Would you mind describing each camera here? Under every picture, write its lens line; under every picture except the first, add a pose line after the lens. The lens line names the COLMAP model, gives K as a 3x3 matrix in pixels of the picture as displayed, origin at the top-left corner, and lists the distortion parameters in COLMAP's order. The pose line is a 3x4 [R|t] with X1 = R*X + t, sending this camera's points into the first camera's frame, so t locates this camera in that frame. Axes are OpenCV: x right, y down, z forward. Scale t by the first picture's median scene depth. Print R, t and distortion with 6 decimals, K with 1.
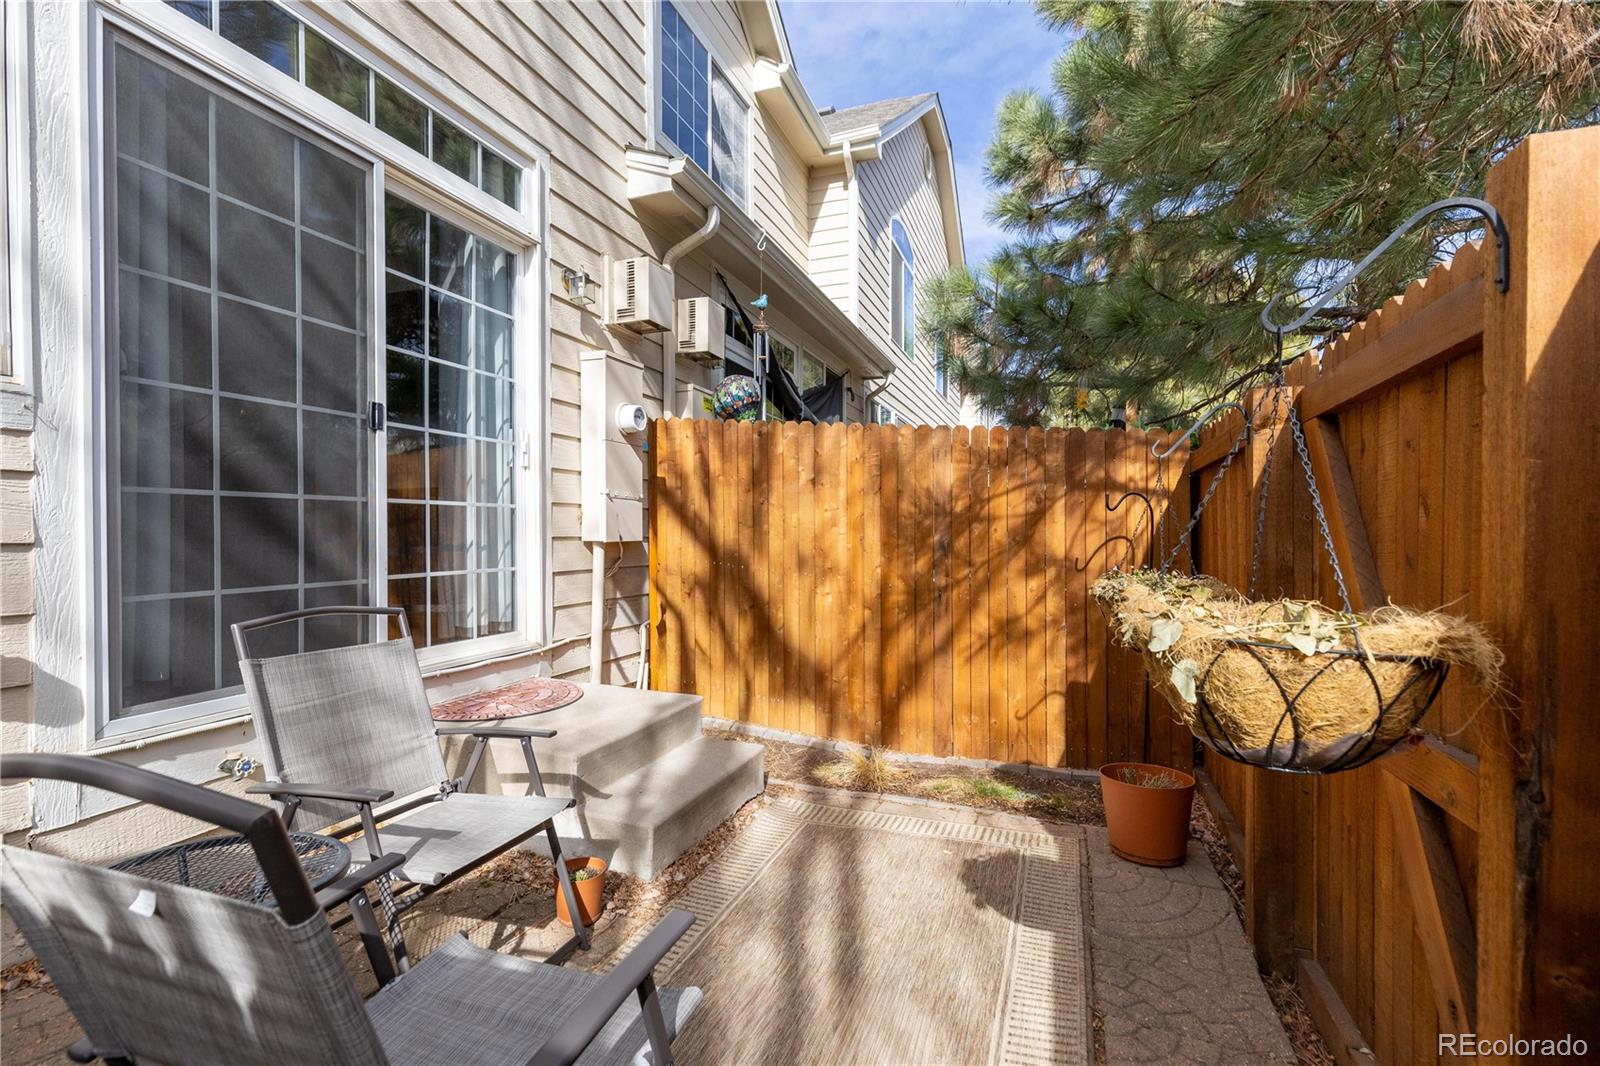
lens RADIAL K [[721.4, 0, 797.4], [0, 721.4, 536.5], [0, 0, 1]] dist [0.010353, -0.001526]
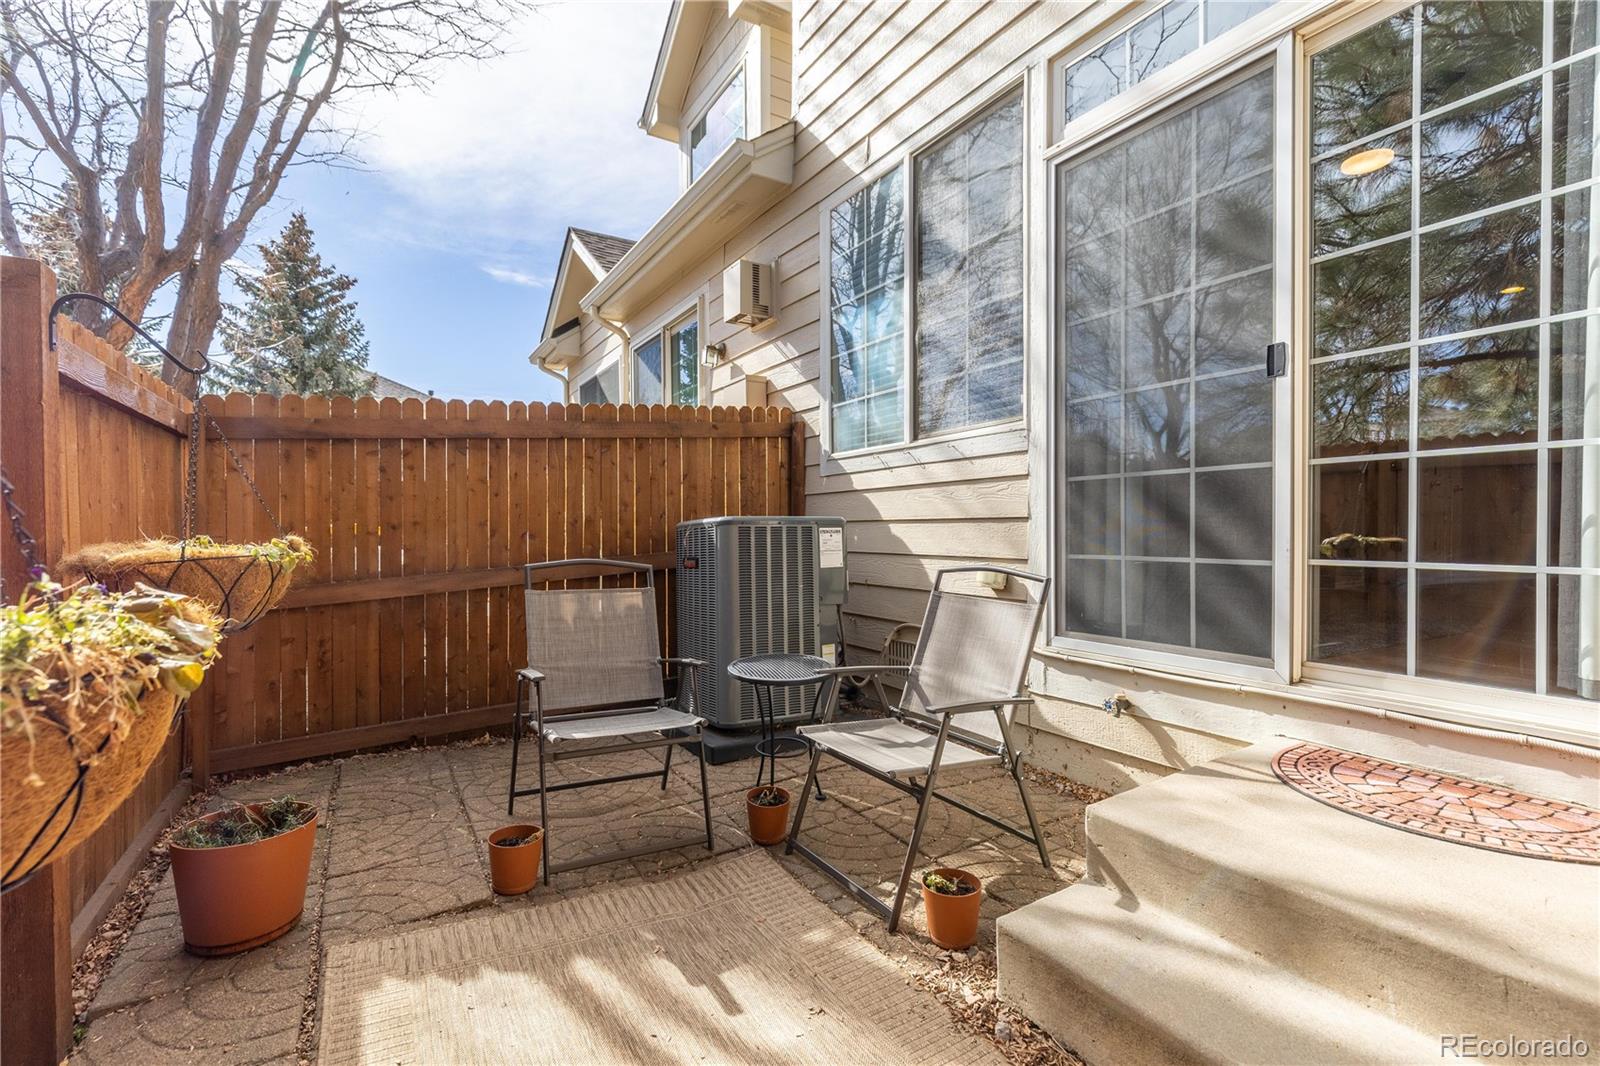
lens RADIAL K [[721.4, 0, 799.5], [0, 721.4, 535.4], [0, 0, 1]] dist [0.010353, -0.001526]
pose [[-0.614608, 0.011470, -0.788749, 0.450284], [-0.000412, 0.999889, 0.014862, 0.020716], [0.788833, 0.009460, -0.614535, 1.245087]]
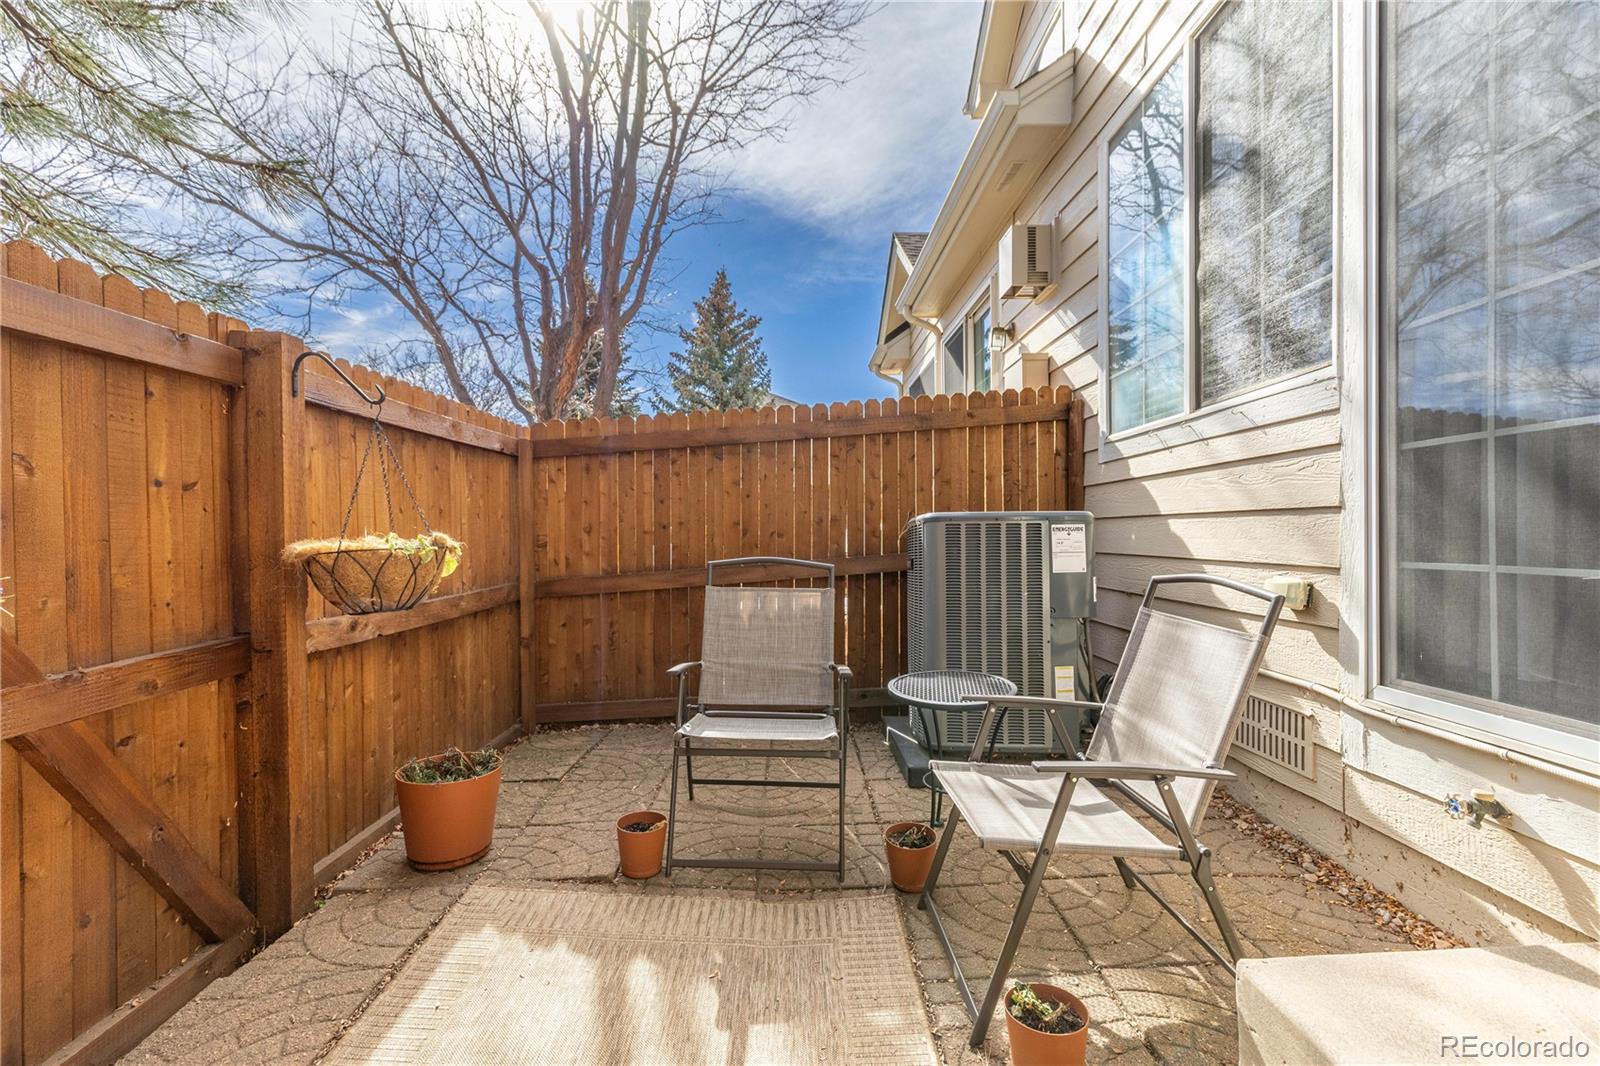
lens RADIAL K [[721.4, 0, 796.9], [0, 721.4, 534.1], [0, 0, 1]] dist [0.010353, -0.001526]
pose [[-0.931067, 0.010237, -0.364704, 0.120962], [0.006922, 0.999922, 0.010395, 0.027426], [0.364782, 0.007154, -0.931066, 1.355143]]
